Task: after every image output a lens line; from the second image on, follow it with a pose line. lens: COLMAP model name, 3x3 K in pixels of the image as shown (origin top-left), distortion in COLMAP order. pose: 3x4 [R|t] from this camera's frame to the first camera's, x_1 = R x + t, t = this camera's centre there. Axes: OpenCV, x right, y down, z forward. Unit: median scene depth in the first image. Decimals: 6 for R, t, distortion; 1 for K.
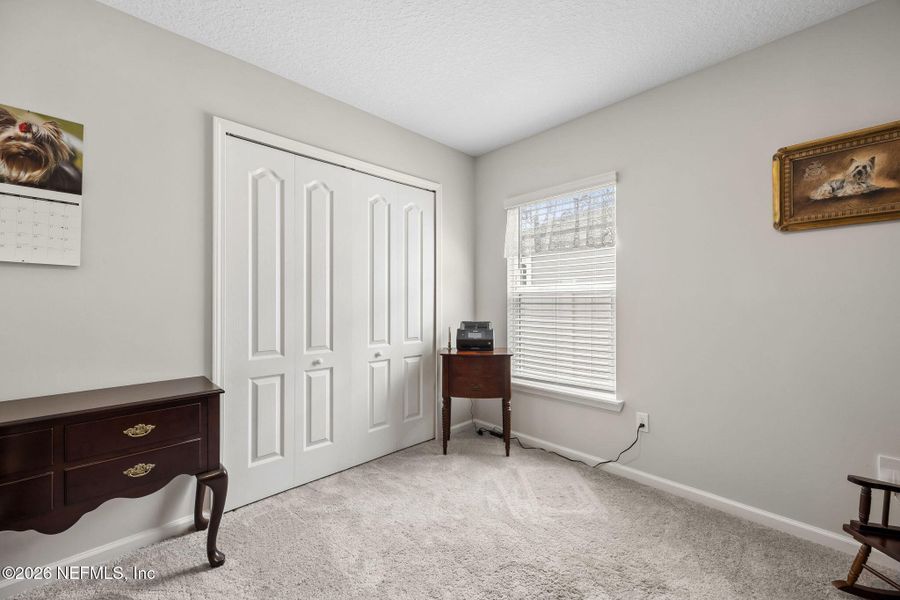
lens RADIAL K [[346.1, 0, 450.3], [0, 346.1, 299.8], [0, 0, 1]] dist [-0.000127, 0.000137]
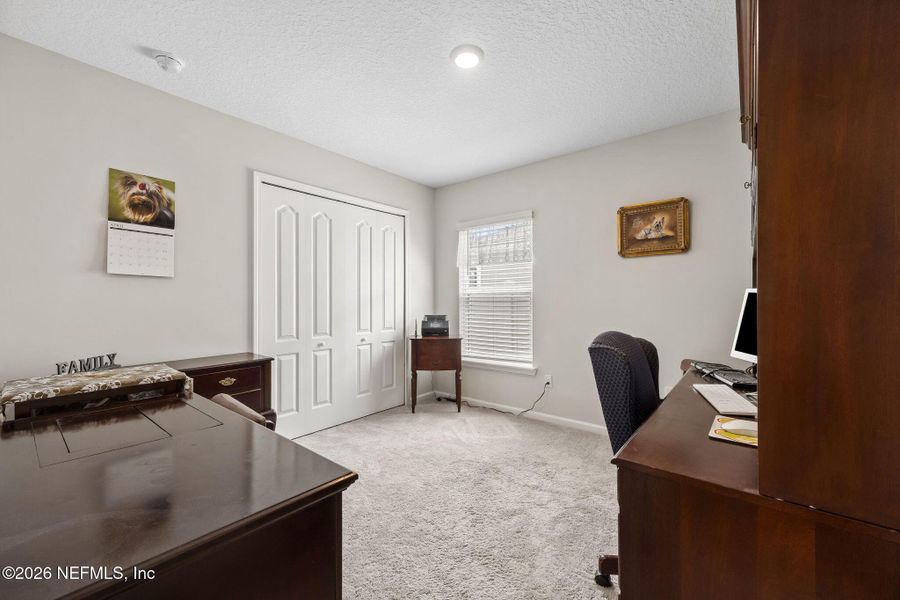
lens RADIAL K [[346.1, 0, 447.5], [0, 346.1, 296.8], [0, 0, 1]] dist [-0.000127, 0.000137]
pose [[0.993015, -0.001018, 0.117983, -0.050029], [0.001341, 0.999996, -0.002658, -0.004615], [-0.117979, 0.002798, 0.993012, -0.427458]]
